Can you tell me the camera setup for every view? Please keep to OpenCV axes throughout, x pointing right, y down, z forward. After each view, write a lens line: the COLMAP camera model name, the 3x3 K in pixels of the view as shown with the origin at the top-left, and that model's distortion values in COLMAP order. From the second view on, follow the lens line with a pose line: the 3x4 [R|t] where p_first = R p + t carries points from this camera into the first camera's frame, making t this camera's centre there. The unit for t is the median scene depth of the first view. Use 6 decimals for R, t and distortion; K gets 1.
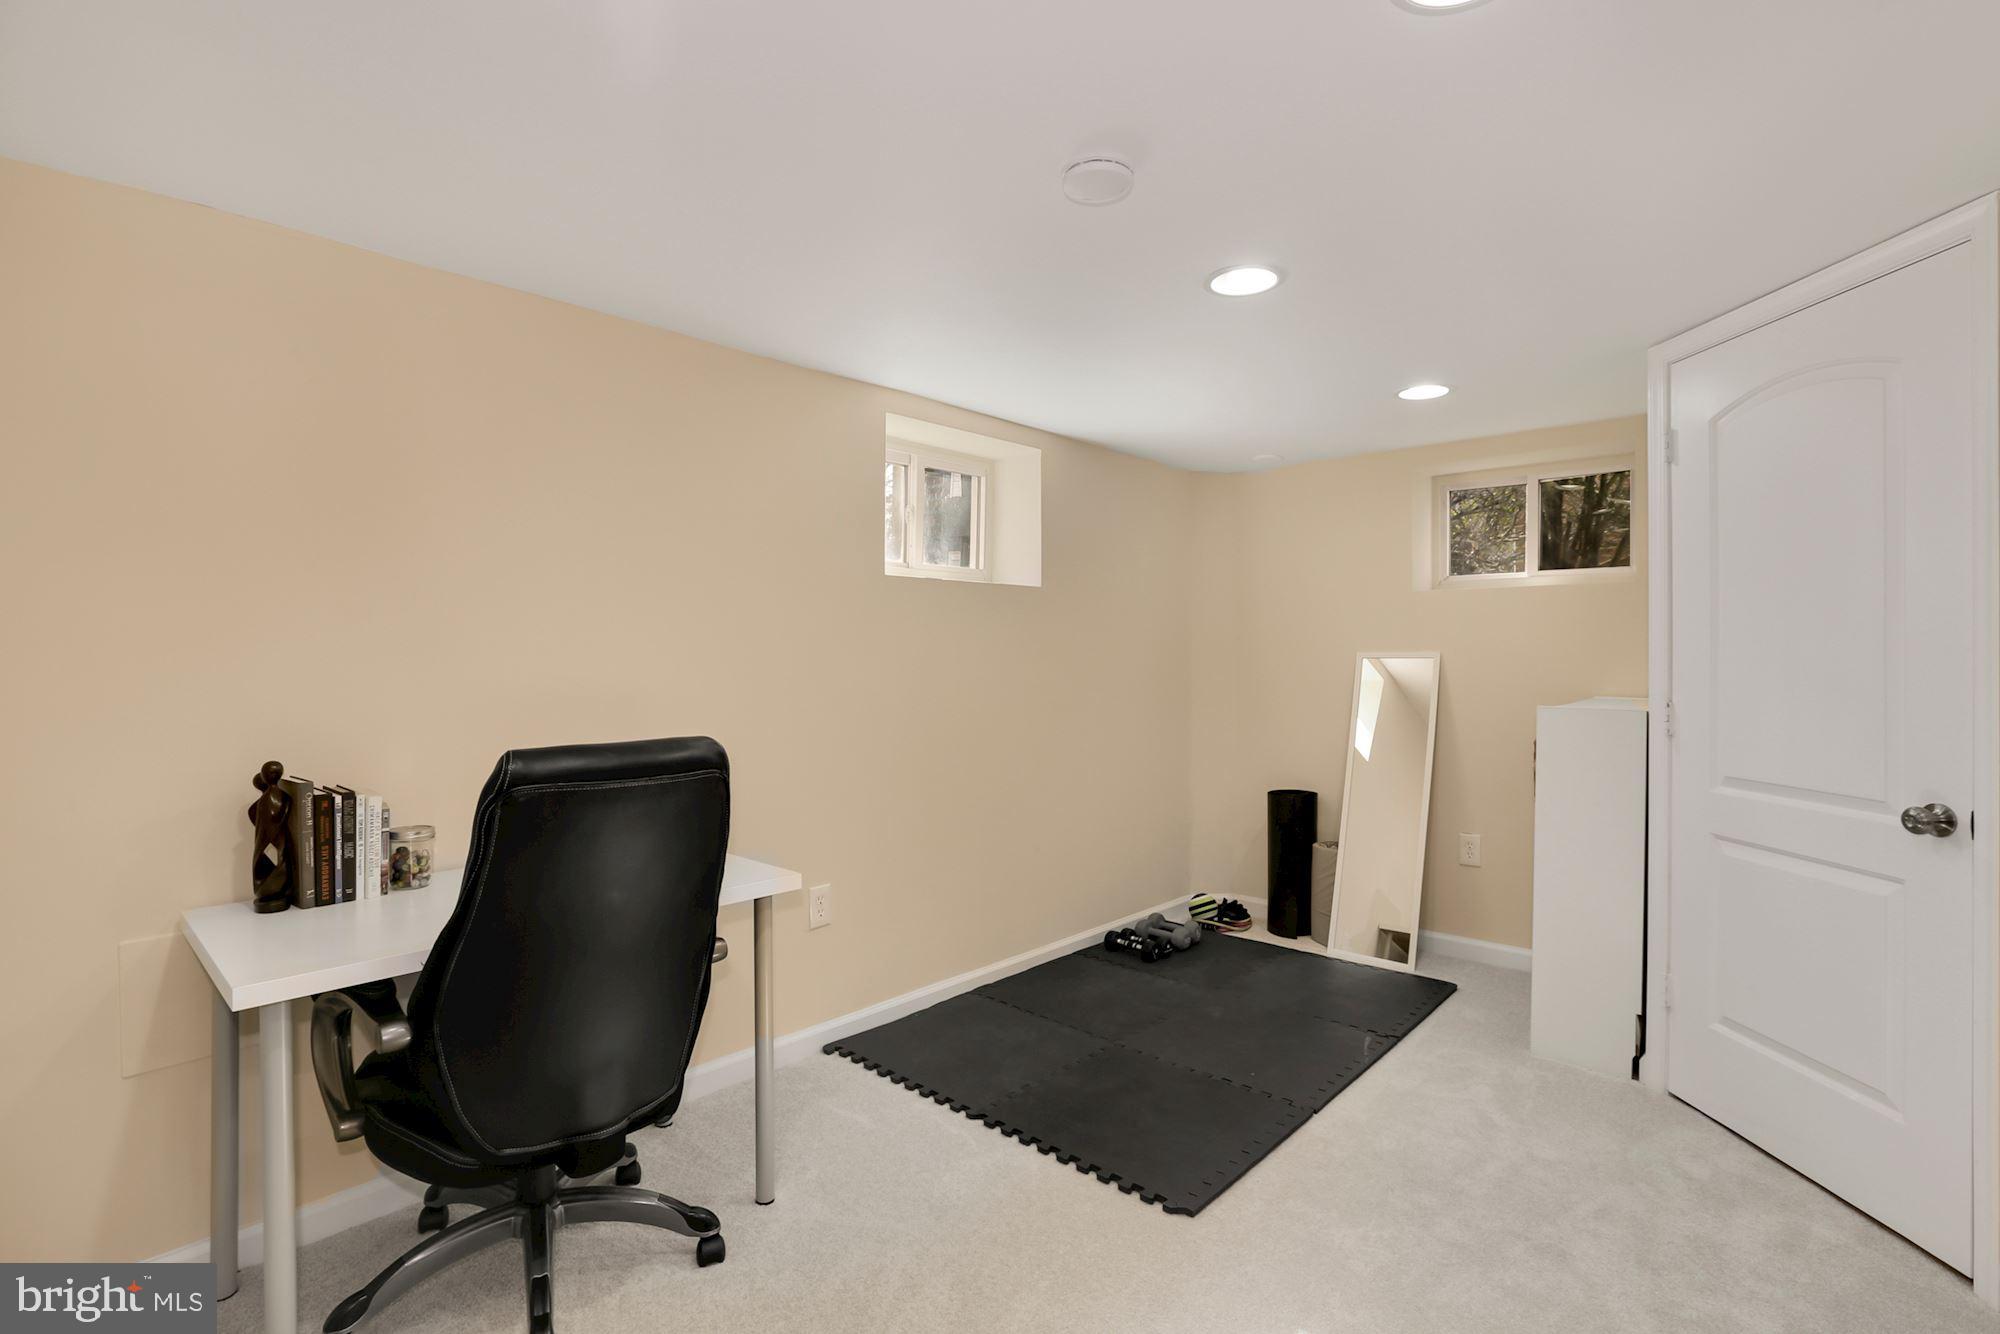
lens RADIAL K [[939.9, 0, 999.8], [0, 939.9, 643.1], [0, 0, 1]] dist [-0.002250, -0.000512]
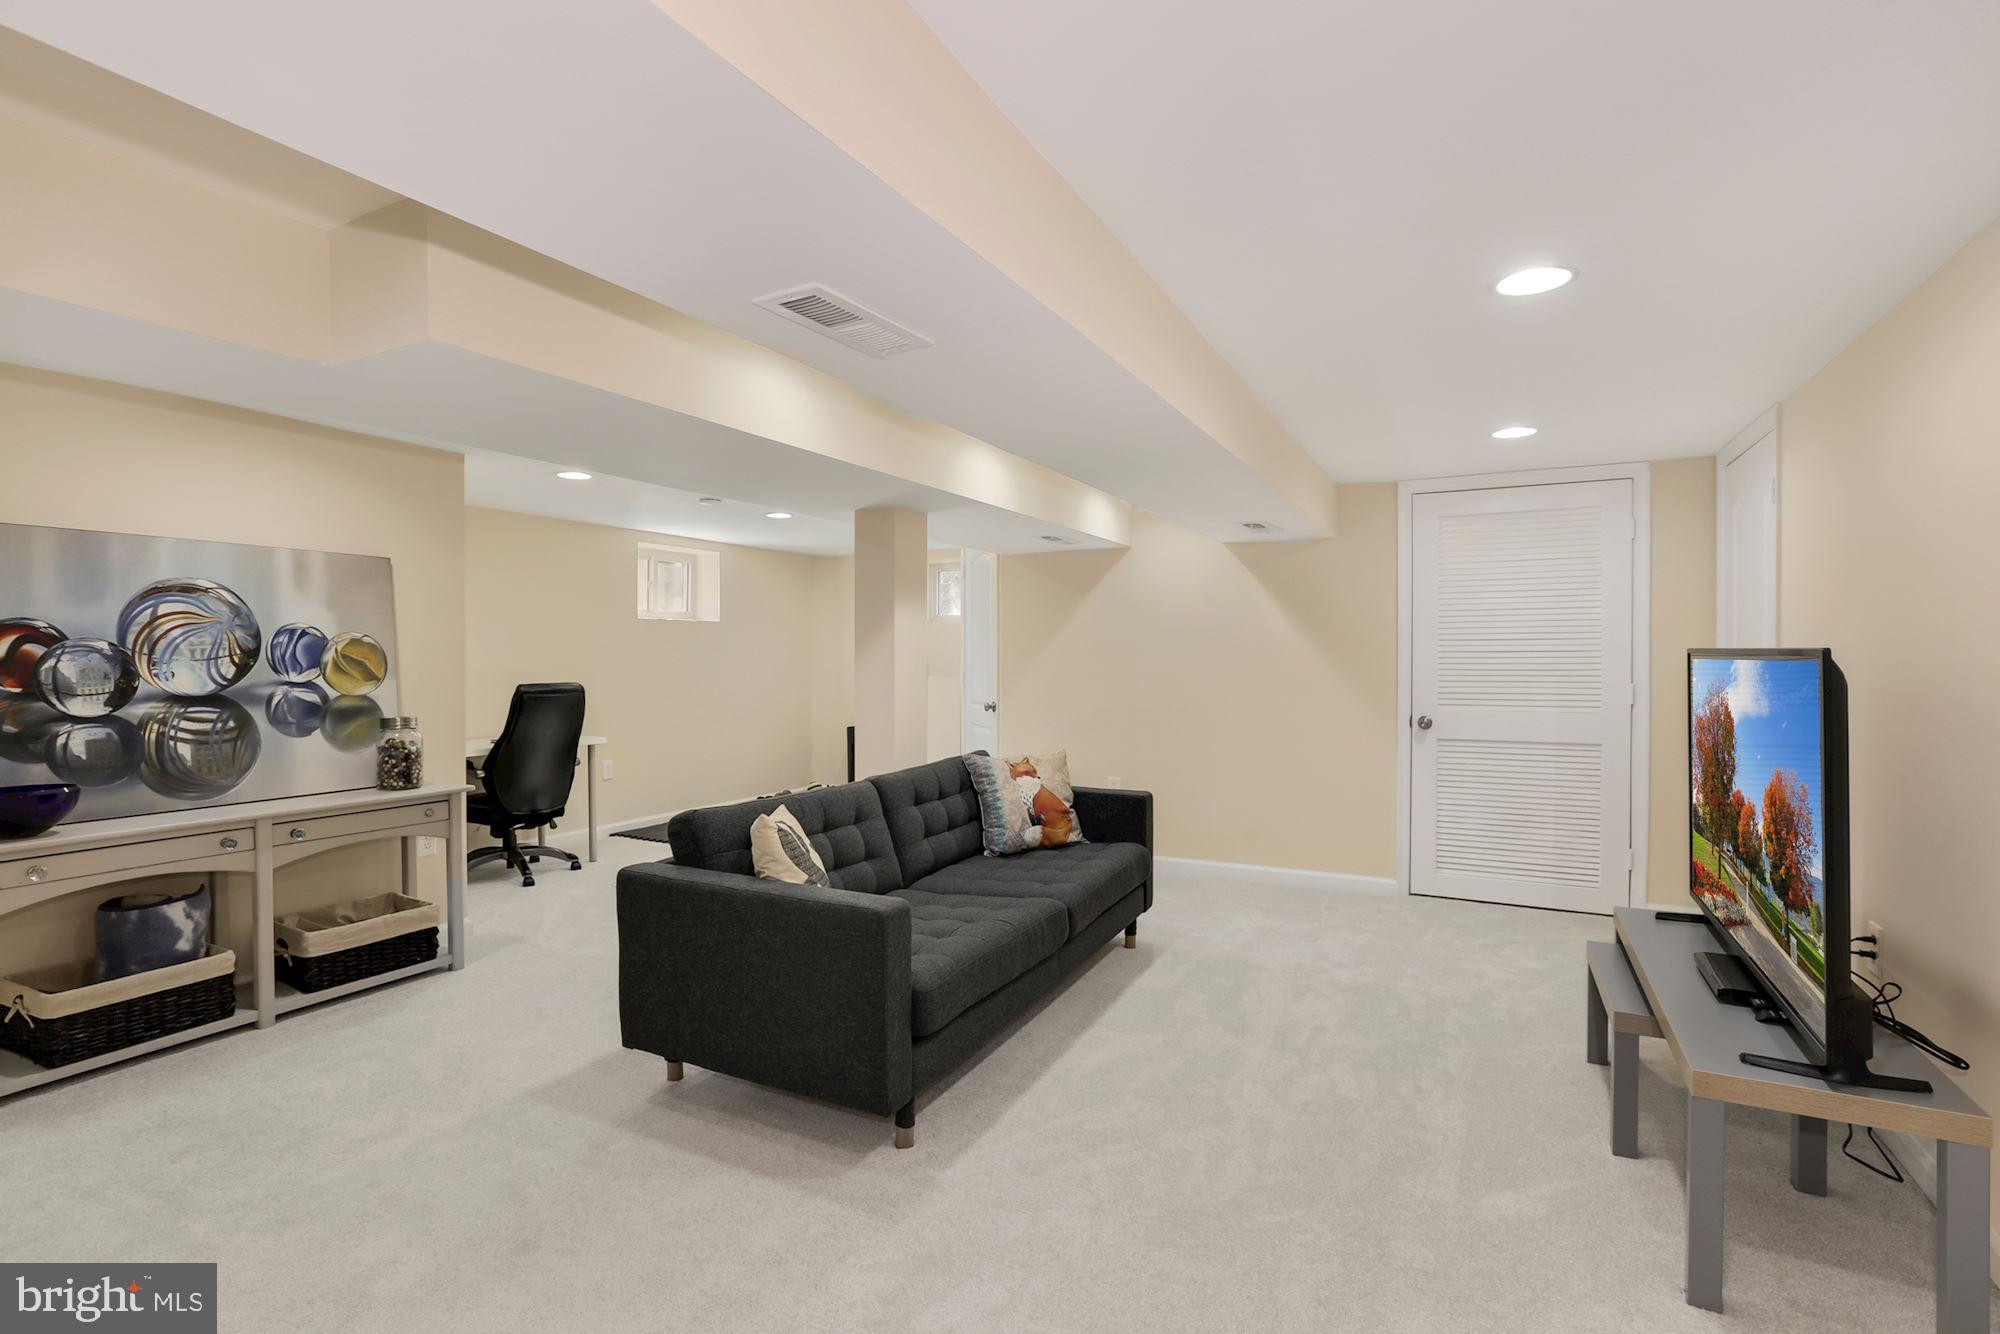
lens RADIAL K [[930.1, 0, 993.2], [0, 930.1, 646.3], [0, 0, 1]] dist [-0.061761, 0.023447]
pose [[0.968290, -0.000465, 0.249830, 0.210479], [0.001334, 0.999994, -0.003307, -0.002505], [-0.249827, 0.003536, 0.968284, -1.909369]]
